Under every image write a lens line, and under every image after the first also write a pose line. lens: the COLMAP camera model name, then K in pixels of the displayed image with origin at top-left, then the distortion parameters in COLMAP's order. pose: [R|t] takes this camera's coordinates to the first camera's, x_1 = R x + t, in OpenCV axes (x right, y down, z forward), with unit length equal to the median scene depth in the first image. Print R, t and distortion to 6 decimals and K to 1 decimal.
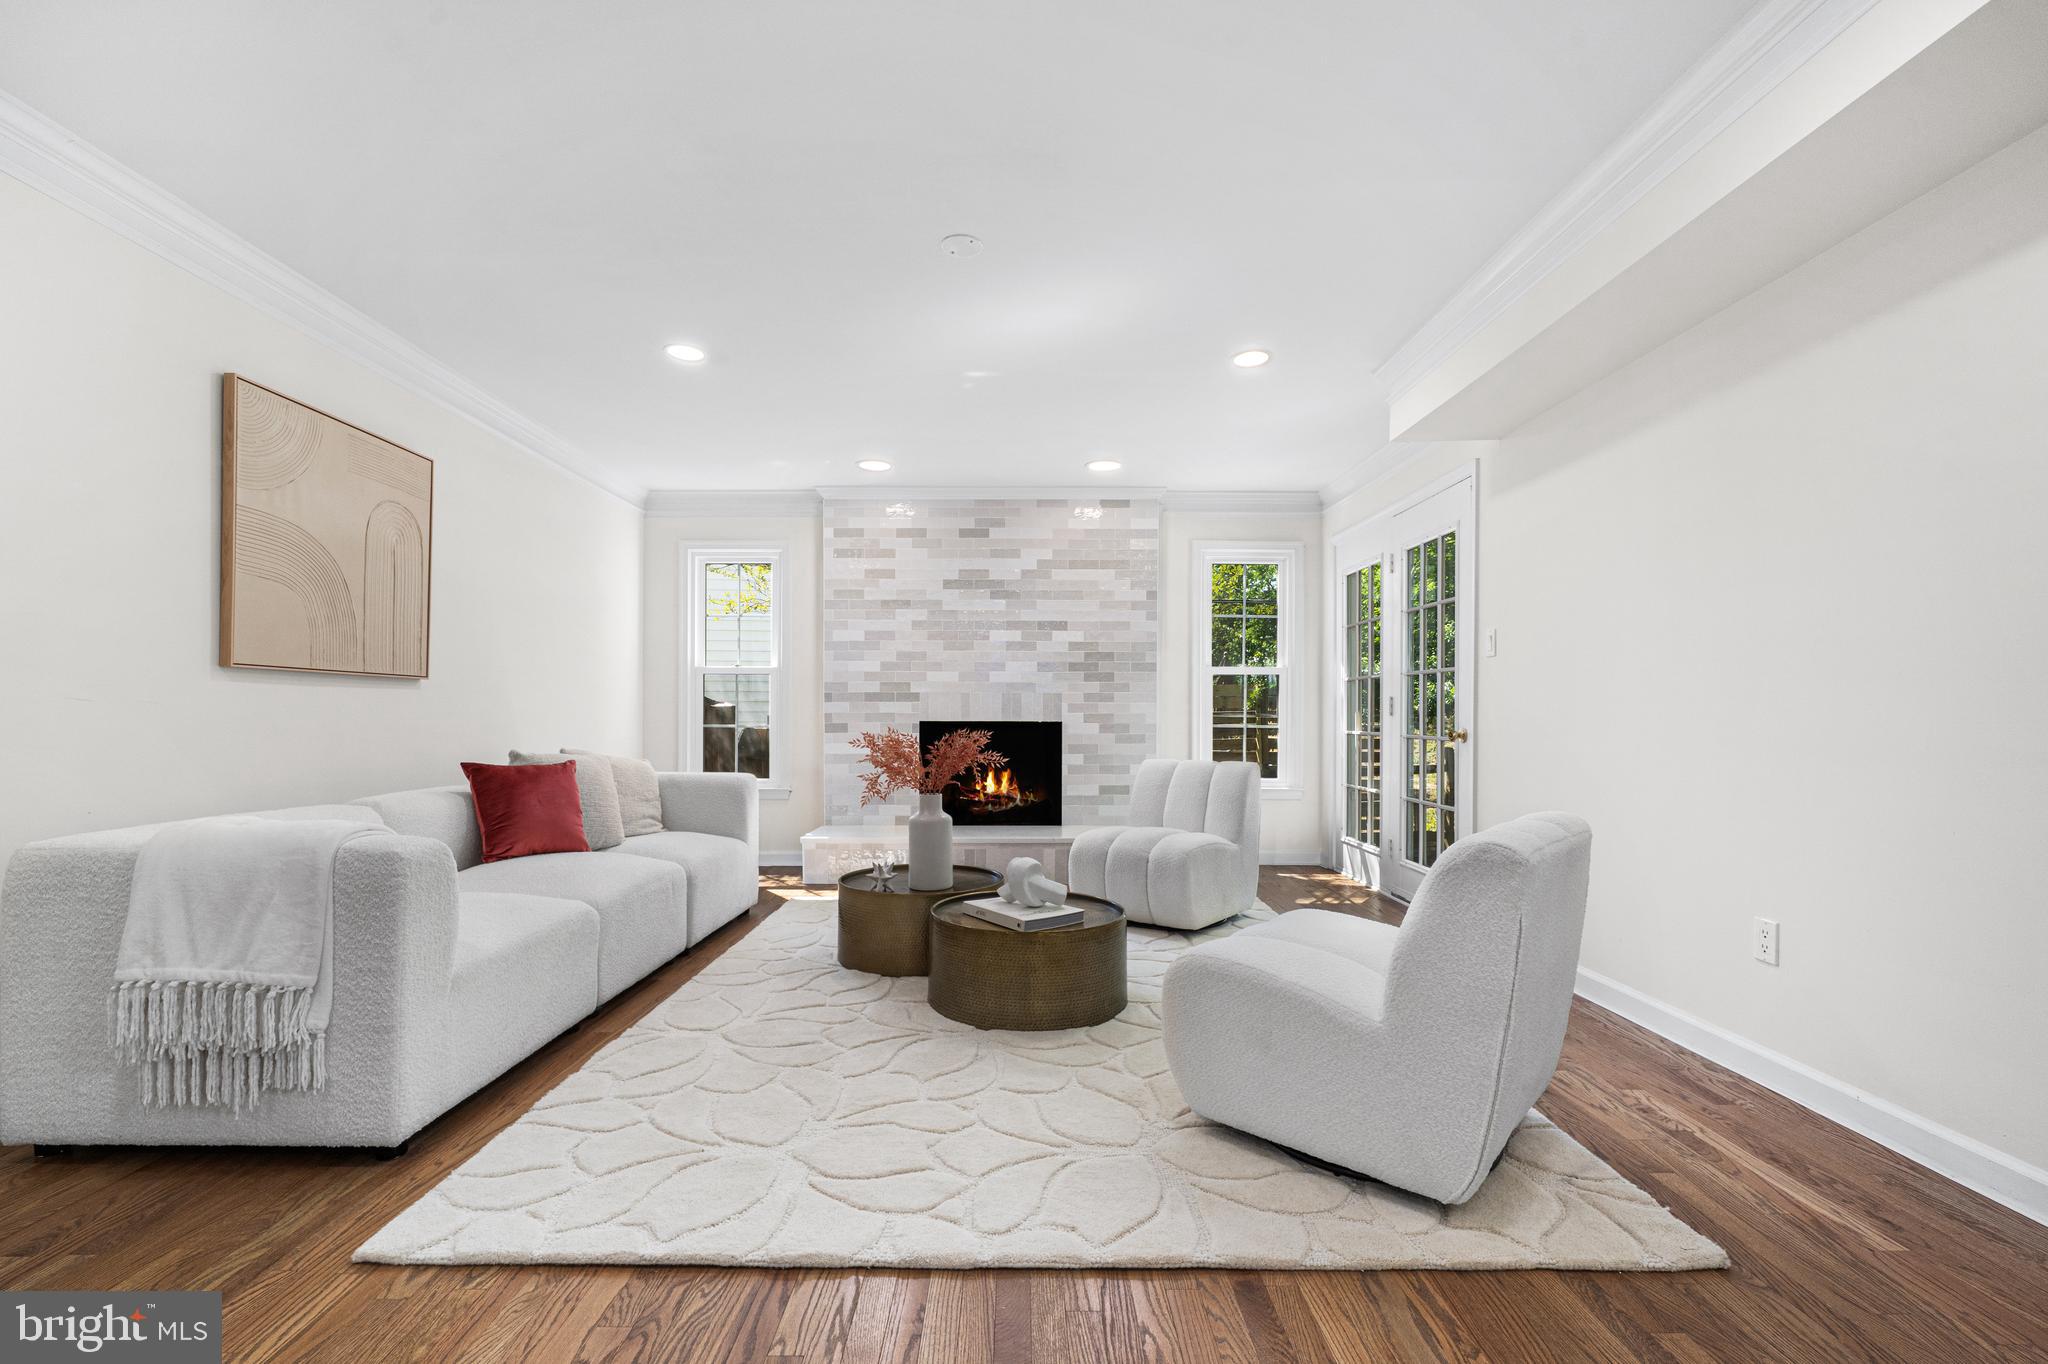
lens RADIAL K [[910.6, 0, 1022.4], [0, 910.6, 699.8], [0, 0, 1]] dist [0.022696, 0.000213]
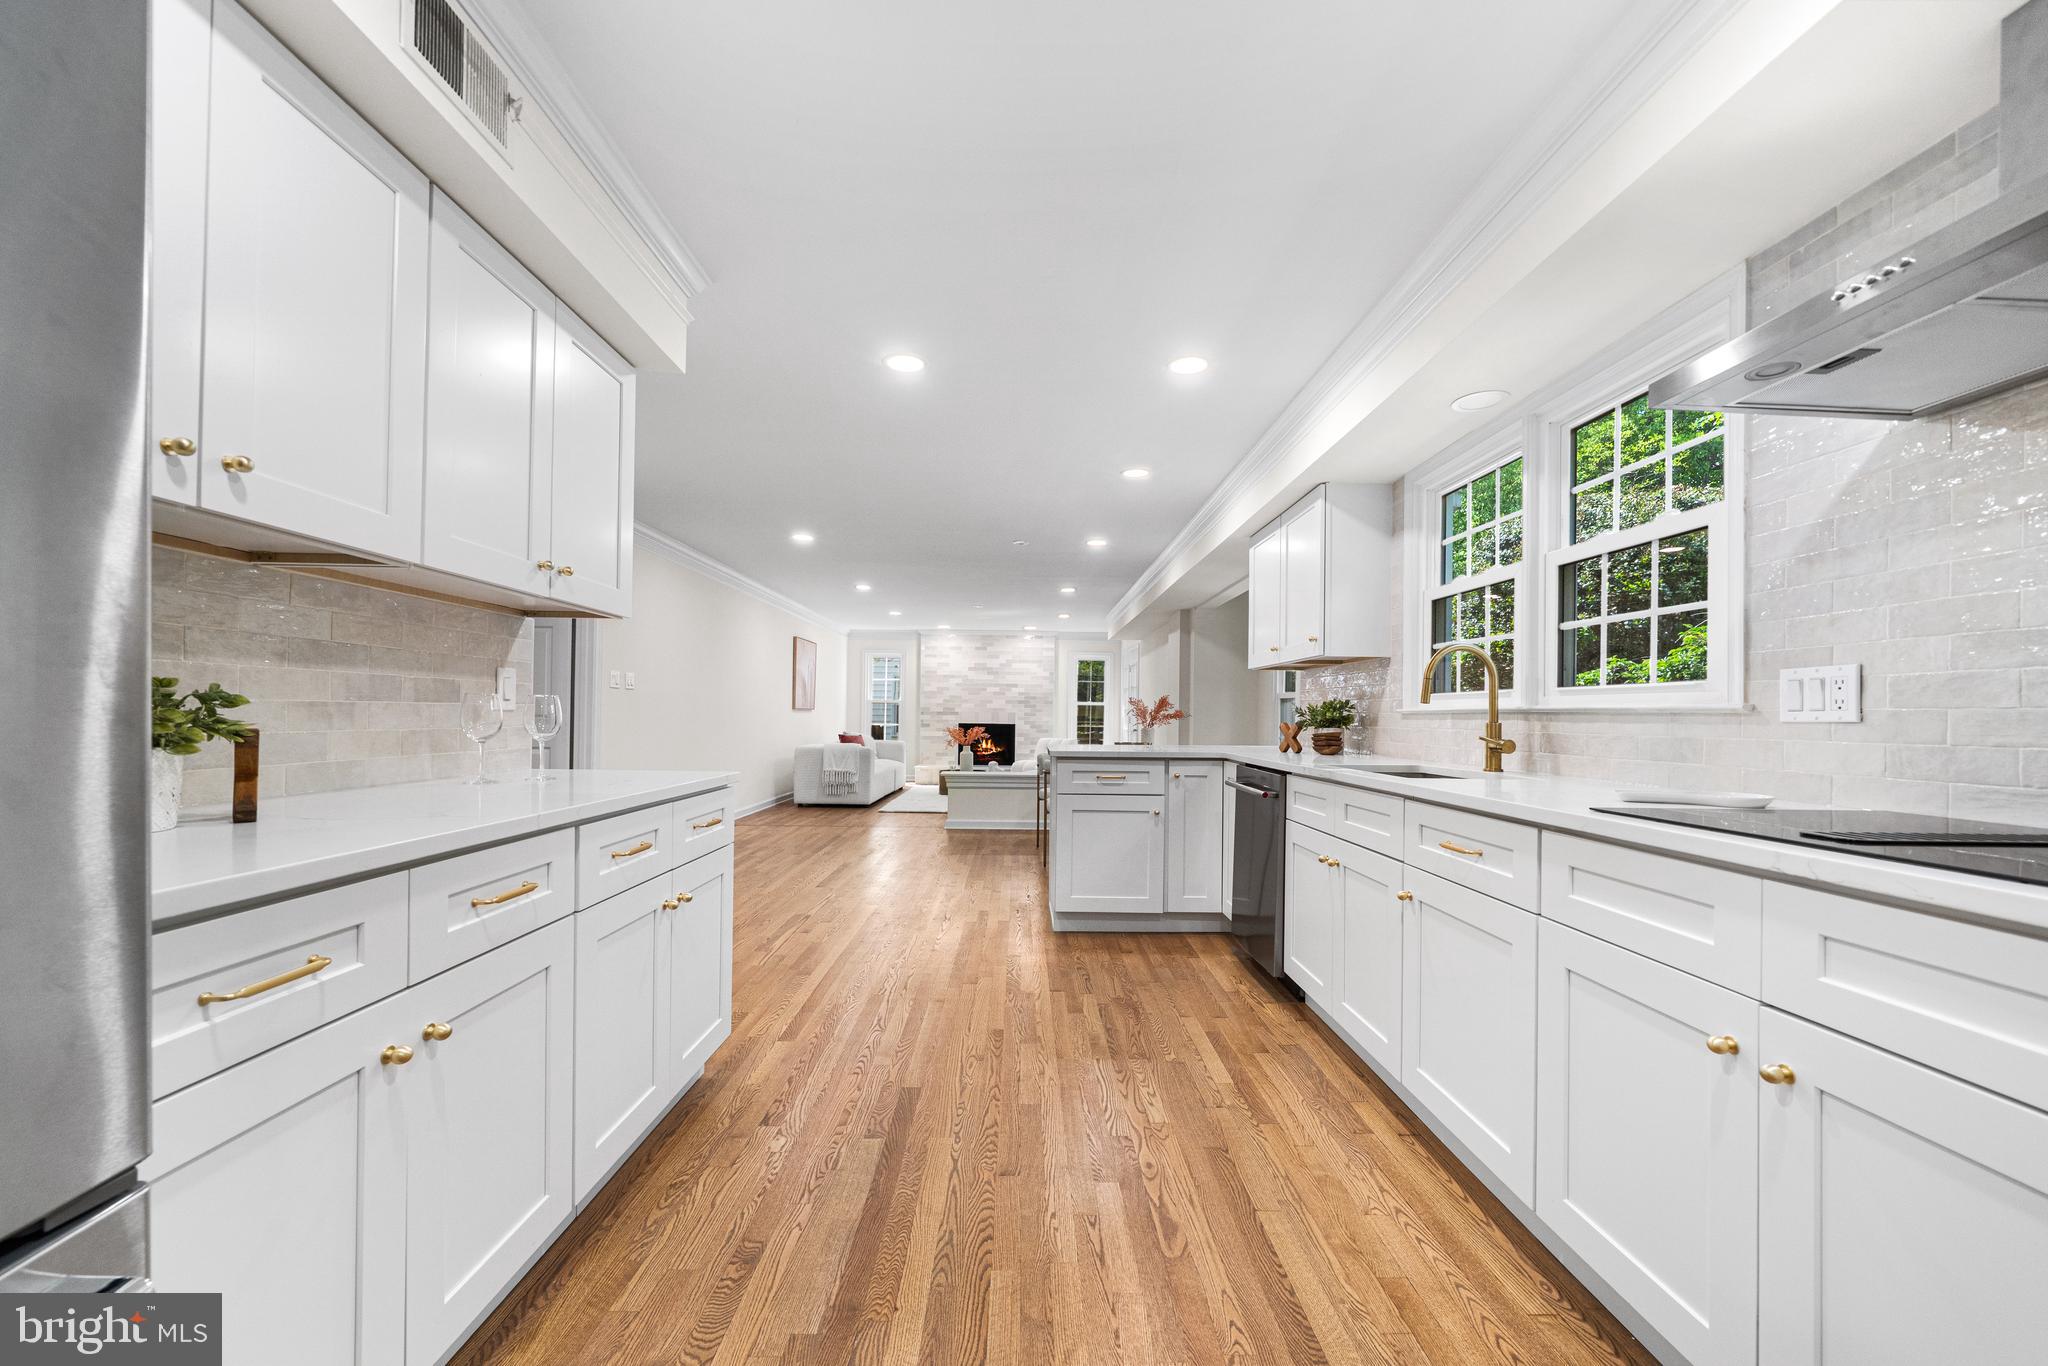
lens RADIAL K [[760.1, 0, 1026.5], [0, 760.1, 703.8], [0, 0, 1]] dist [-0.006309, 0.000032]
pose [[0.999891, 0.013112, 0.006719, 0.060091], [-0.013131, 0.999910, 0.002801, -0.037979], [-0.006682, -0.002889, 0.999974, -1.097728]]
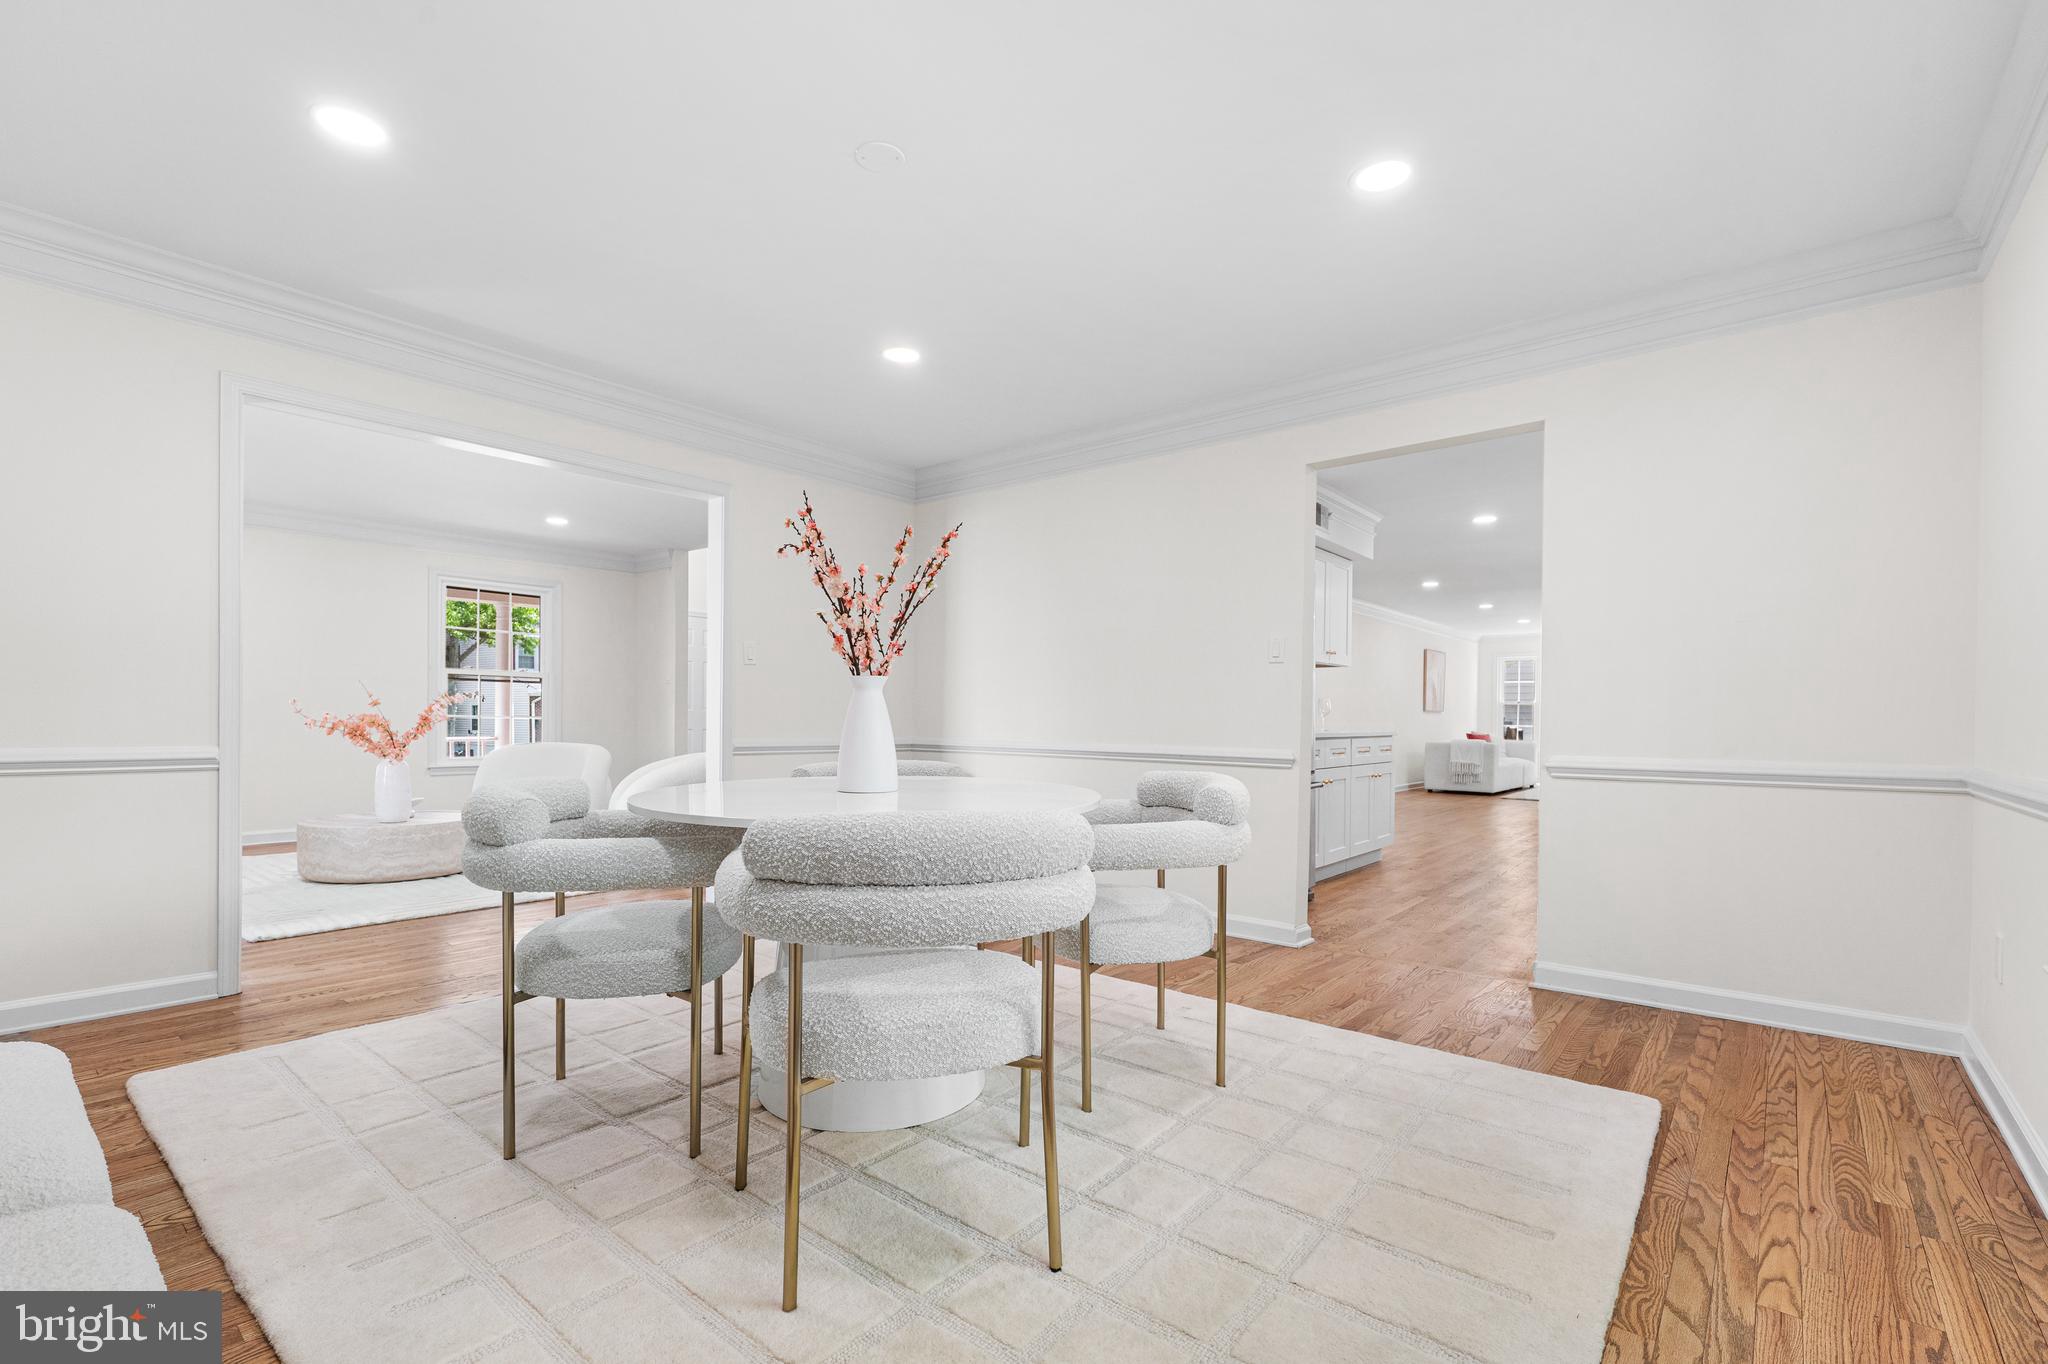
lens RADIAL K [[910.6, 0, 1030.1], [0, 910.6, 723.6], [0, 0, 1]] dist [0.022696, 0.000213]
pose [[0.765456, 0.015054, -0.643312, 0.279257], [-0.001257, 0.999759, 0.021900, -0.032233], [0.643487, -0.015955, 0.765291, -1.814579]]
